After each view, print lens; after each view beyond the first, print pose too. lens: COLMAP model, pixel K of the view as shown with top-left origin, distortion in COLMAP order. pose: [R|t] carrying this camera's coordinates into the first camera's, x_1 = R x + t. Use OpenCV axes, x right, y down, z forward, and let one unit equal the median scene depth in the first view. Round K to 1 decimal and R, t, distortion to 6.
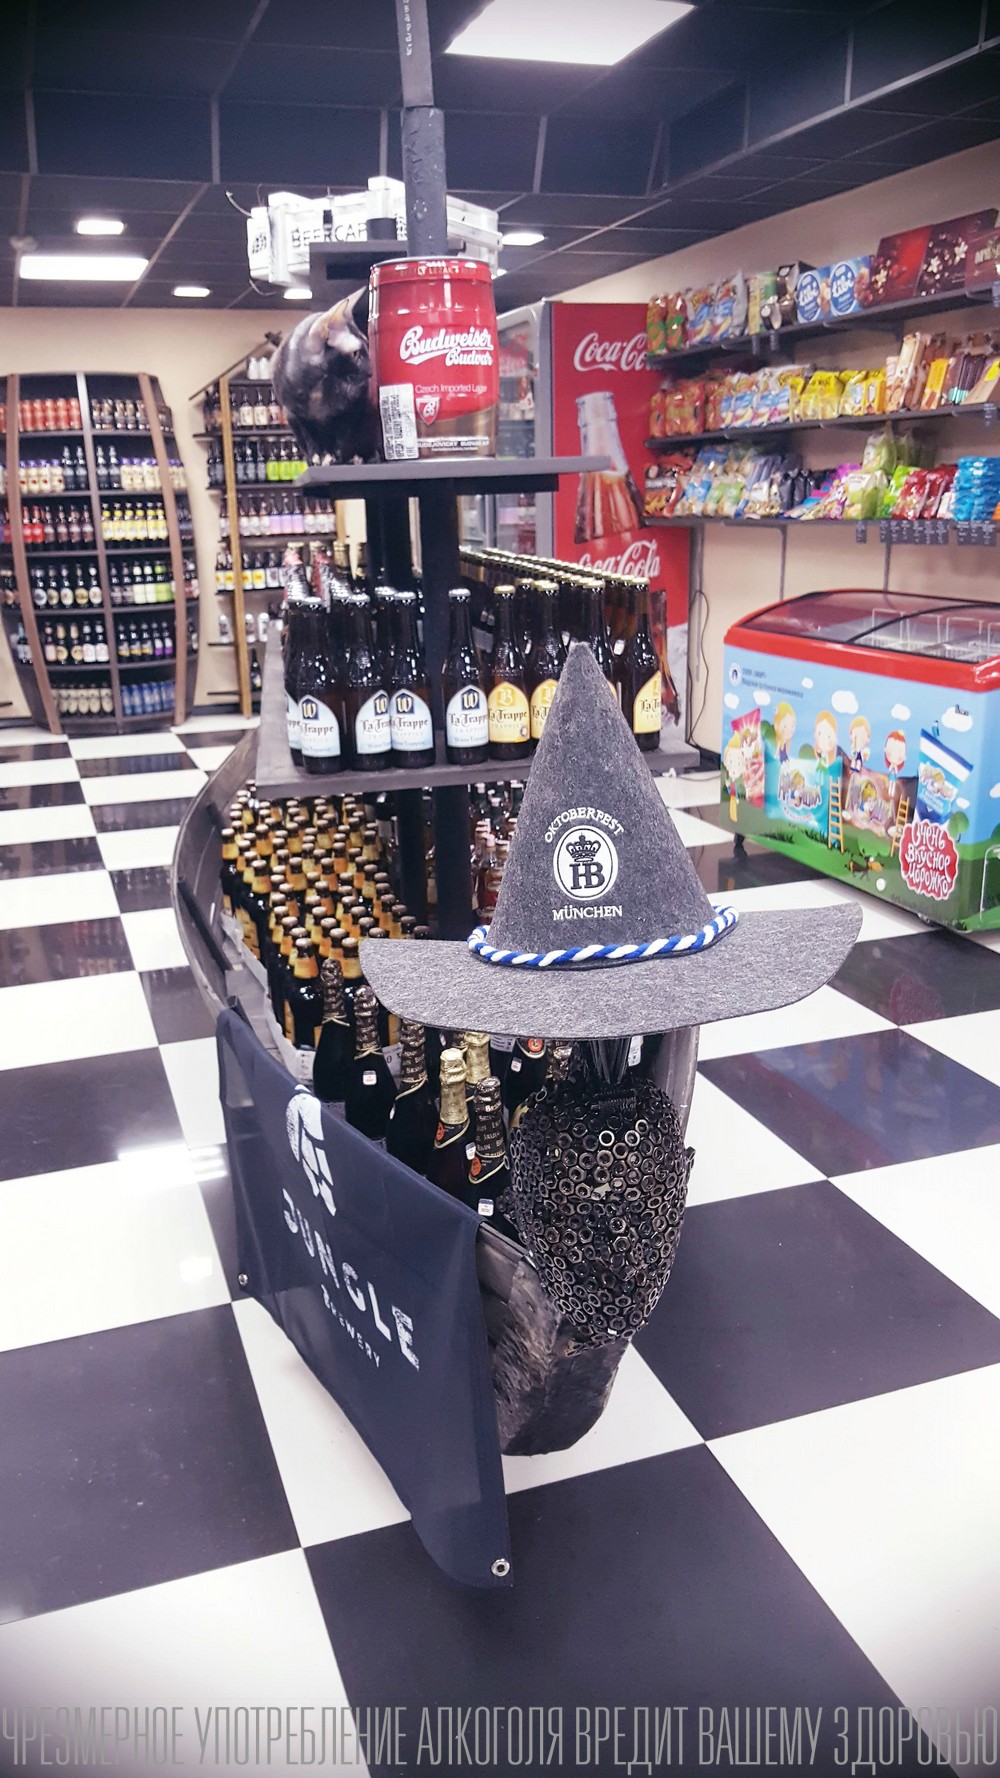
lens RADIAL K [[1334.9, 0, 473.4], [0, 1334.9, 898.8], [0, 0, 1]] dist [0.206571, -0.450486]
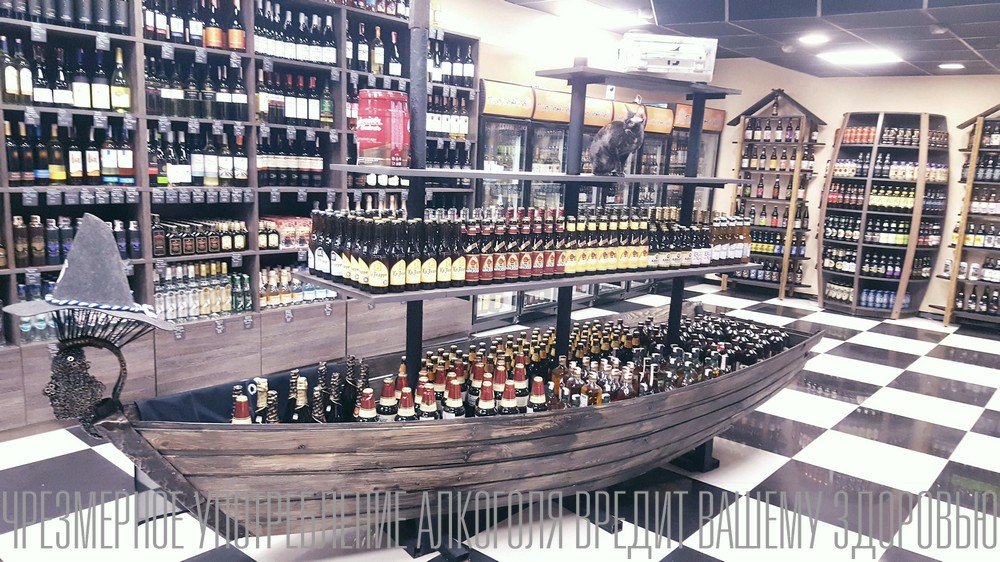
lens RADIAL K [[758.6, 0, 502.8], [0, 758.6, 303.1], [0, 0, 1]] dist [0.127853, -0.222582]
pose [[0.507461, 0.220445, -0.832999, 0.491354], [-0.310872, 0.948452, 0.061616, -0.092133], [0.803643, 0.227688, 0.549833, 0.177744]]
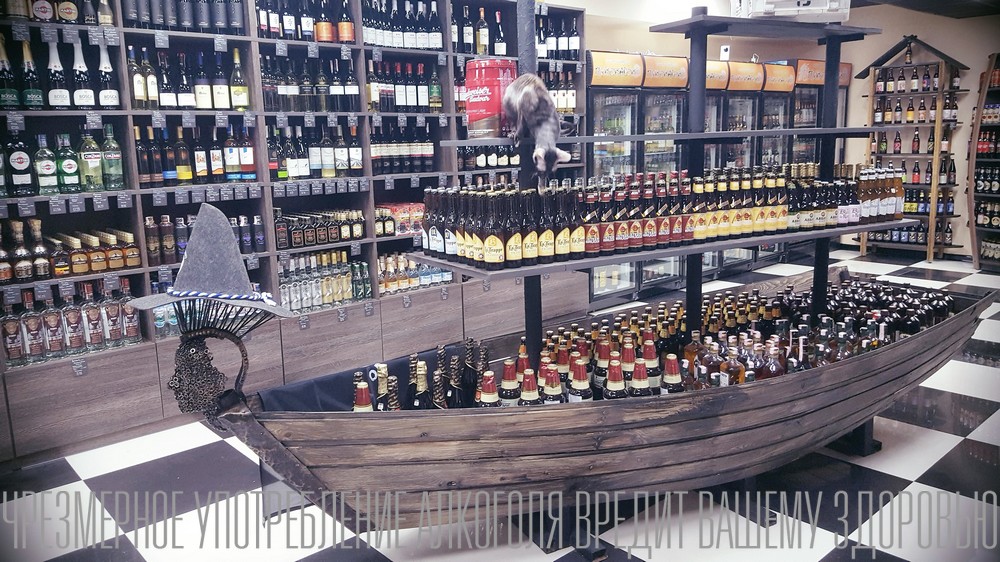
lens RADIAL K [[748.7, 0, 500.0], [0, 748.7, 262.8], [0, 0, 1]] dist [0.156393, -0.252871]
pose [[0.385500, 0.171334, -0.906661, 0.455160], [-0.253209, 0.964530, 0.074609, -0.081981], [0.887285, 0.200814, 0.415209, 0.193996]]
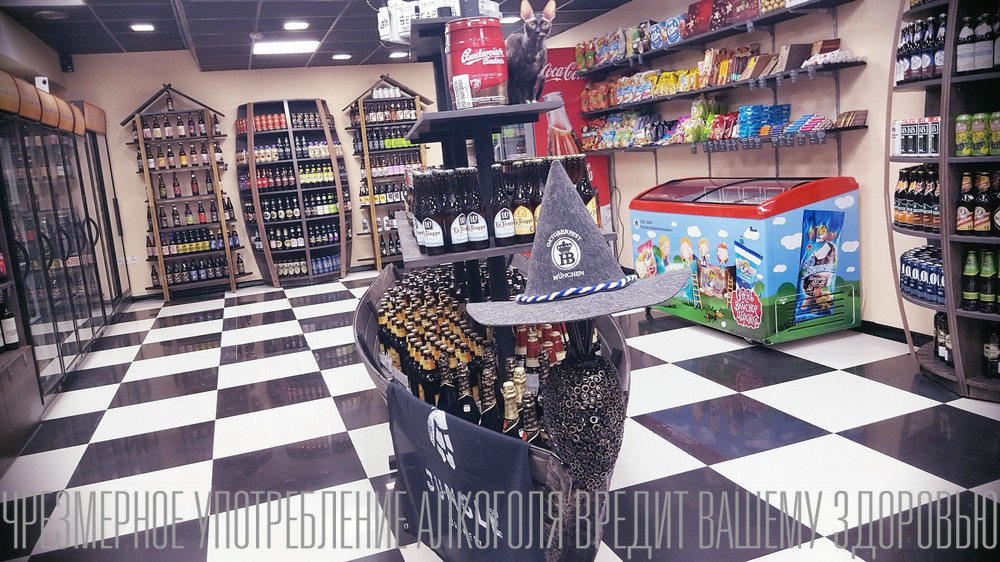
lens RADIAL K [[750.8, 0, 510.6], [0, 750.8, 267.6], [0, 0, 1]] dist [0.206571, -0.450486]
pose [[0.997489, -0.068980, 0.016065, -0.006528], [0.070574, 0.987141, -0.143431, 0.036518], [-0.005964, 0.144205, 0.989530, -0.052266]]
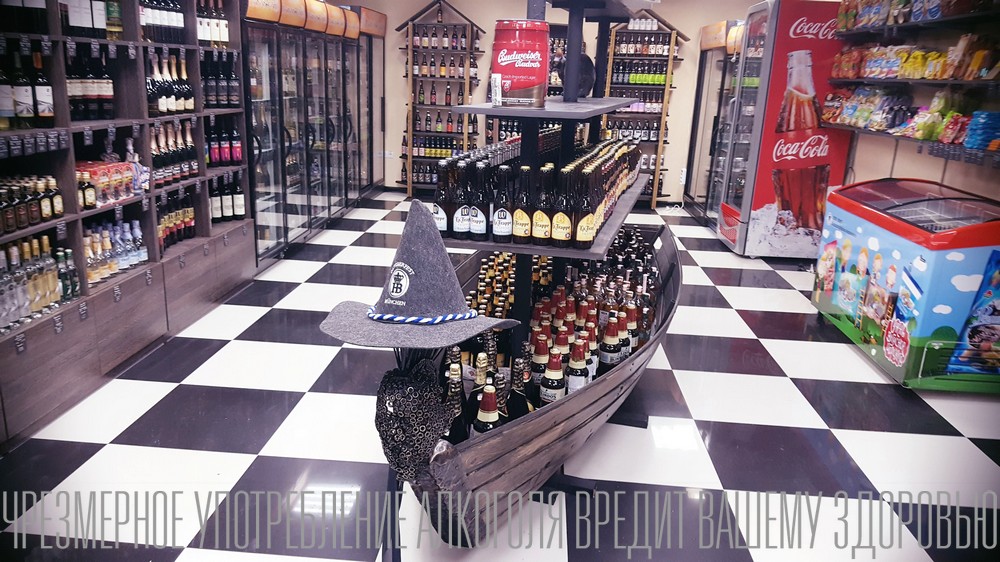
lens RADIAL K [[758.6, 0, 502.8], [0, 758.6, 303.1], [0, 0, 1]] dist [0.127853, -0.222582]
pose [[0.922117, 0.175694, -0.344719, 0.167125], [-0.176871, 0.983827, 0.028305, -0.014178], [0.344116, 0.034870, 0.938279, -0.065438]]
